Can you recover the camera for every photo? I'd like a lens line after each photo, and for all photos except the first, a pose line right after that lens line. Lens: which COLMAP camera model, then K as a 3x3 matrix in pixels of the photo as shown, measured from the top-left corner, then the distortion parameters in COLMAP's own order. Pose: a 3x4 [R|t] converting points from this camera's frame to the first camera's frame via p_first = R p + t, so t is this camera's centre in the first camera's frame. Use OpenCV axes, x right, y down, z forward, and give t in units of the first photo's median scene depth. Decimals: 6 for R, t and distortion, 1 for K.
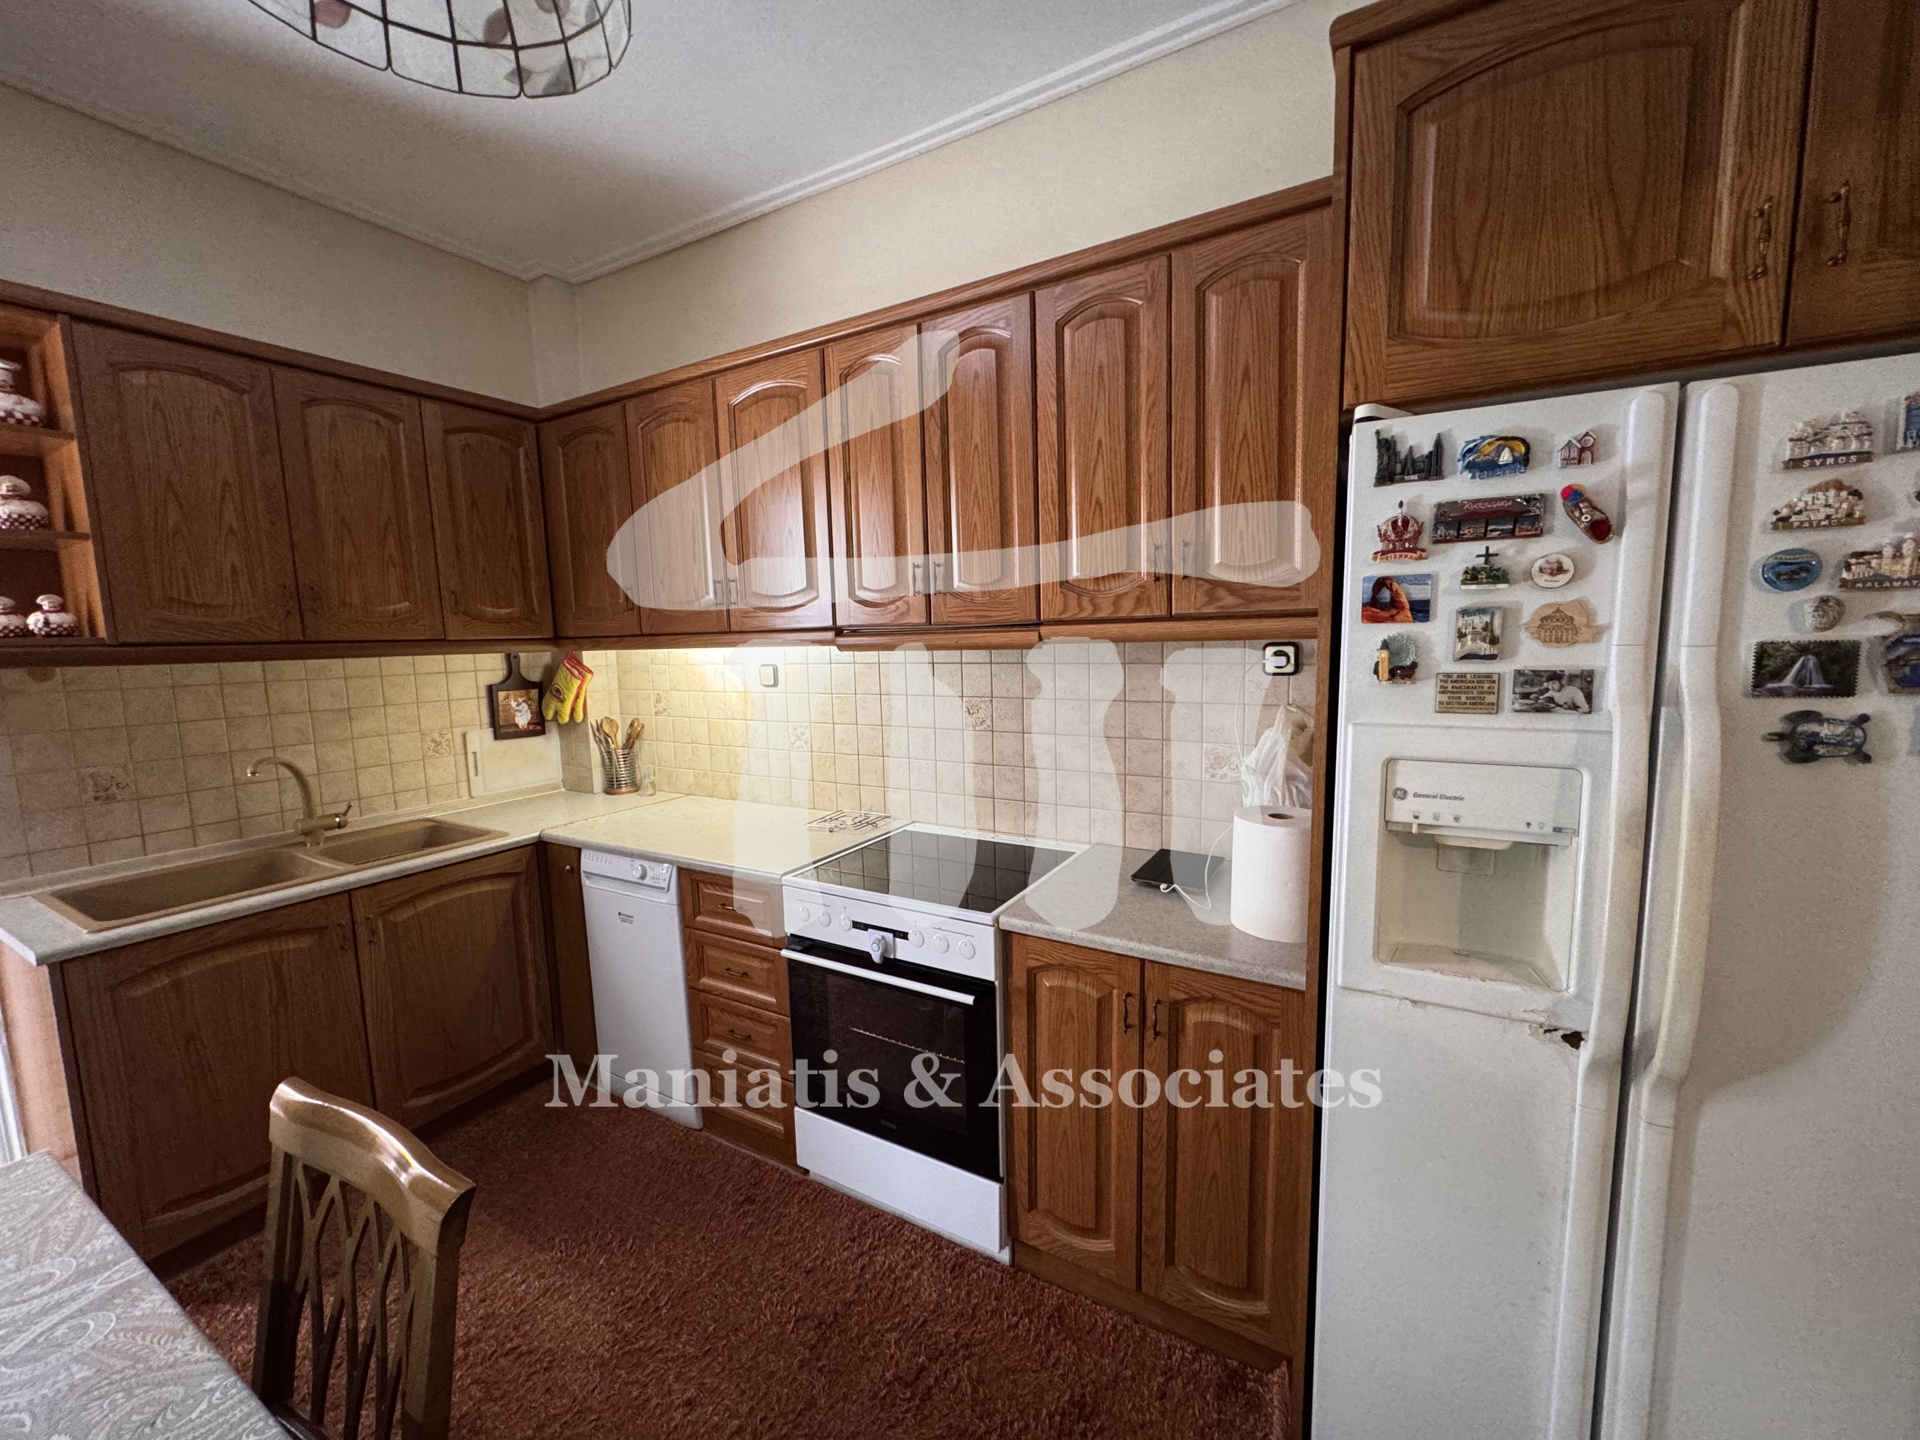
lens RADIAL K [[764.6, 0, 963.5], [0, 764.6, 721.0], [0, 0, 1]] dist [-0.001400, 0.000438]
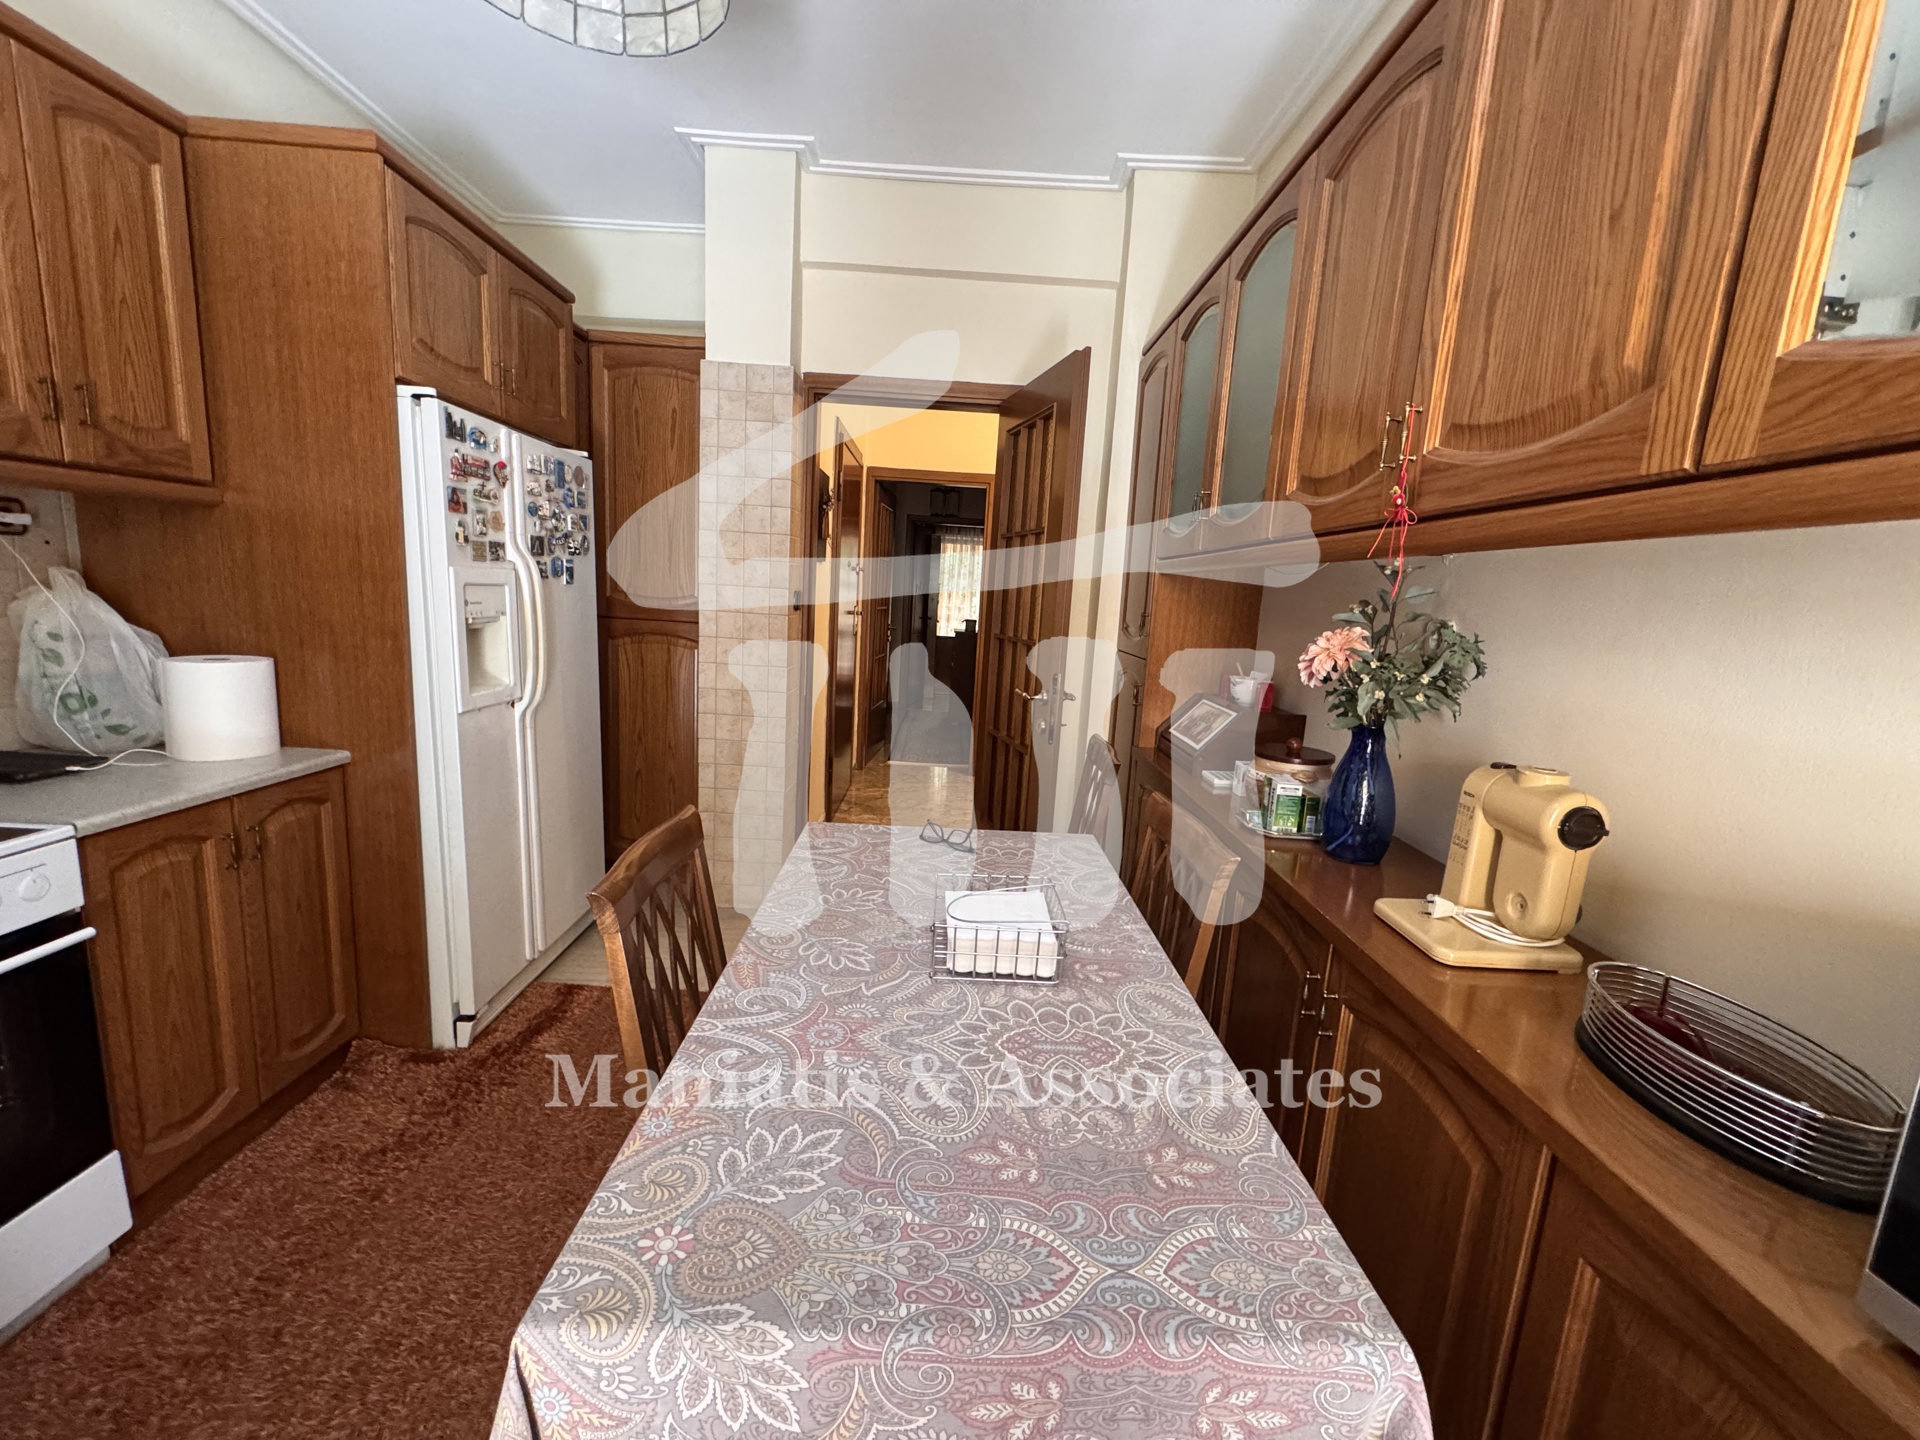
lens RADIAL K [[764.6, 0, 963.5], [0, 764.6, 721.0], [0, 0, 1]] dist [-0.001400, 0.000438]
pose [[-0.529739, -0.147359, 0.835262, -1.892101], [0.050601, 0.977547, 0.204553, 0.058394], [-0.846650, 0.150624, -0.510388, 1.034204]]
